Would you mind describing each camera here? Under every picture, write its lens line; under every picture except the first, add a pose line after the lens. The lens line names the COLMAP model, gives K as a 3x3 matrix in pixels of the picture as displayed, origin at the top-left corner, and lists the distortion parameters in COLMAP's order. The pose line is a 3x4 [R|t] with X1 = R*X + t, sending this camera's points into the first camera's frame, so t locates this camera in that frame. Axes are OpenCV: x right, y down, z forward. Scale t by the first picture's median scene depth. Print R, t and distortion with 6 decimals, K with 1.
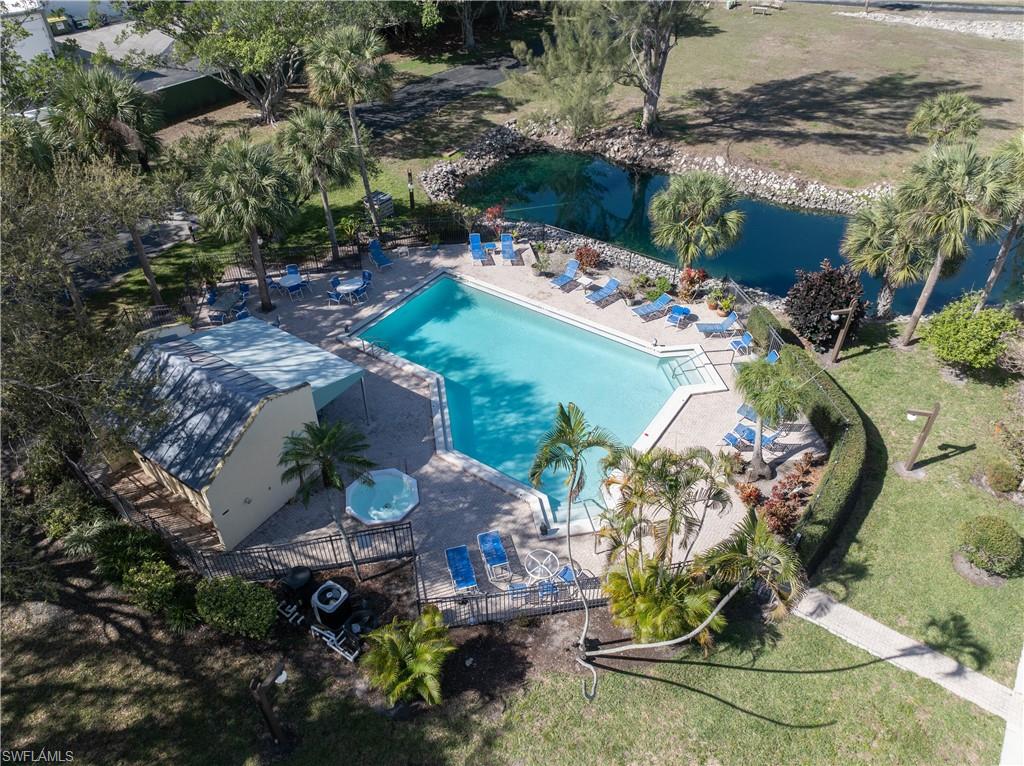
lens RADIAL K [[720.8, 0, 511.4], [0, 720.8, 372.5], [0, 0, 1]] dist [-0.039453, 0.002413]
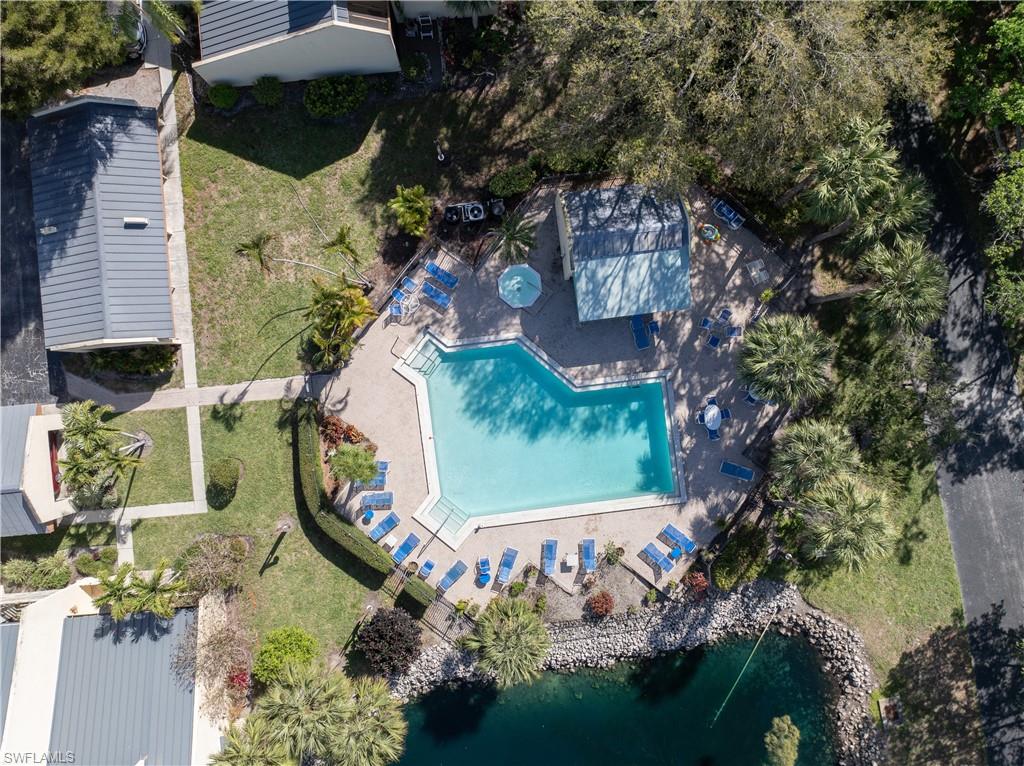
lens RADIAL K [[720.8, 0, 511.4], [0, 720.8, 372.5], [0, 0, 1]] dist [-0.039453, 0.002413]
pose [[-0.751945, 0.658906, -0.020545, 0.000869], [-0.429493, -0.466019, 0.773539, -1.157800], [0.500115, 0.590483, 0.633416, 0.053184]]
